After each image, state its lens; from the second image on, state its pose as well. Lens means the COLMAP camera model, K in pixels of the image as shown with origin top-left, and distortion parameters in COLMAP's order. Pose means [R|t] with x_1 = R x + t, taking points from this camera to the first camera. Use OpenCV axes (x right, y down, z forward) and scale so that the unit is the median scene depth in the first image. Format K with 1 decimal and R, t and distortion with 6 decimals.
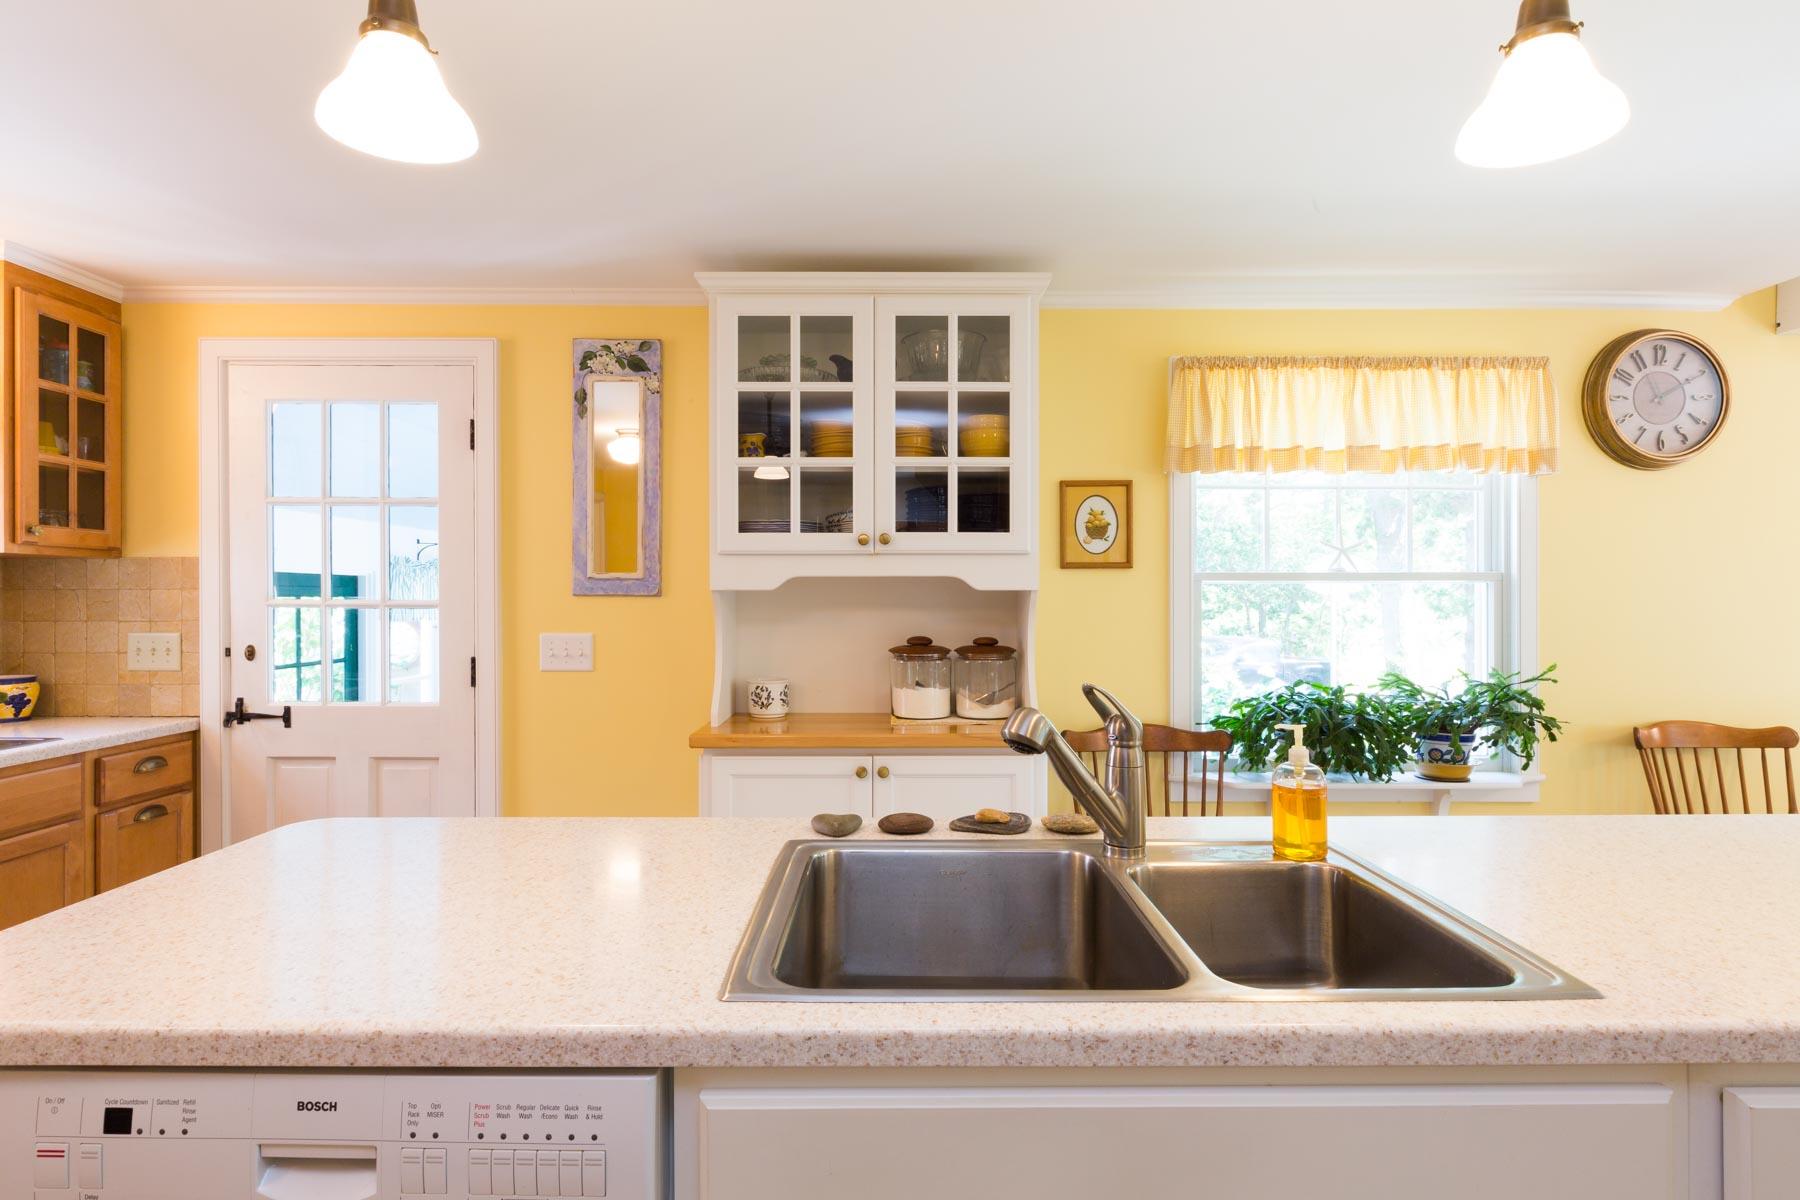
lens RADIAL K [[926.8, 0, 900.2], [0, 926.8, 601.3], [0, 0, 1]] dist [-0.002062, -0.000633]
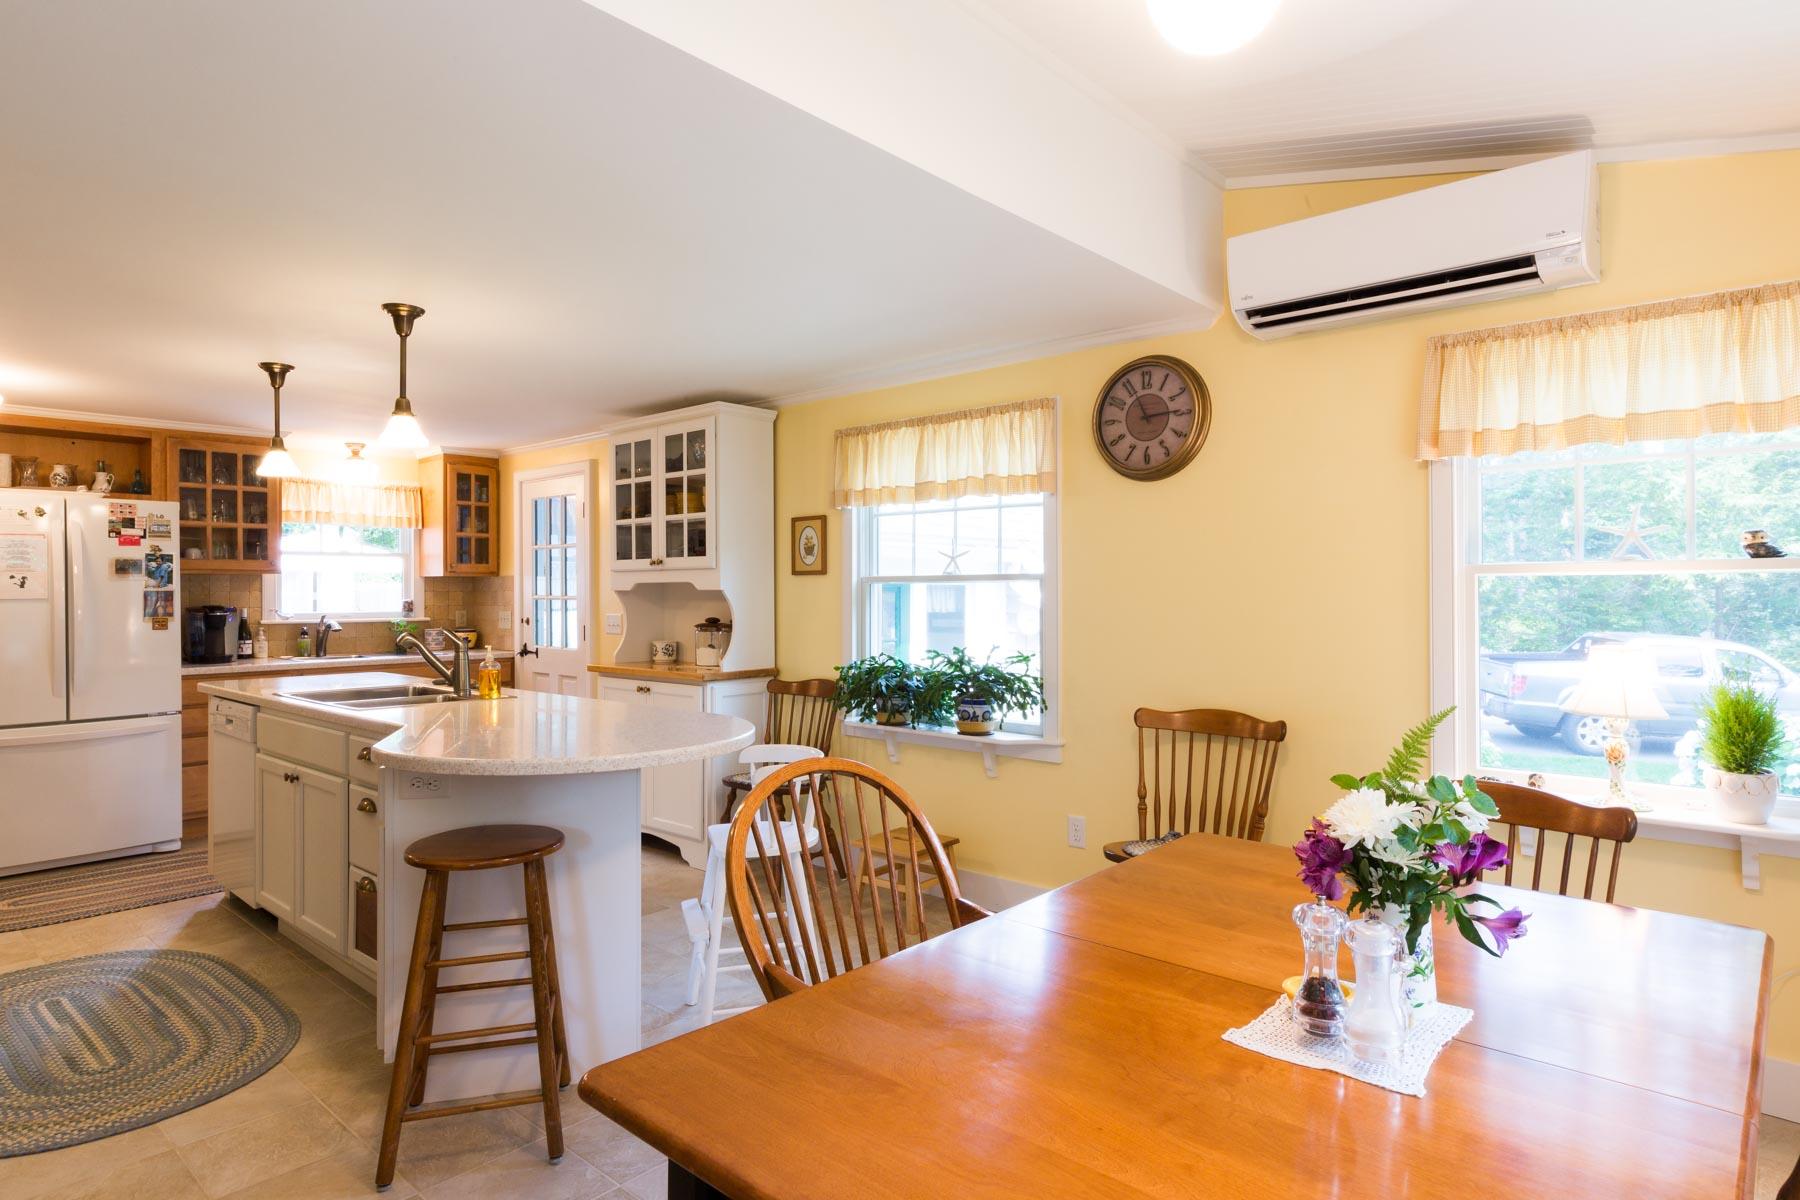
lens RADIAL K [[1019.2, 0, 899.6], [0, 1019.2, 596.0], [0, 0, 1]] dist [0.001283, 0.000055]
pose [[0.738998, -0.000080, -0.673708, 1.476182], [-0.003551, 0.999986, -0.004013, 0.005196], [0.673698, 0.005358, 0.738987, -0.129454]]
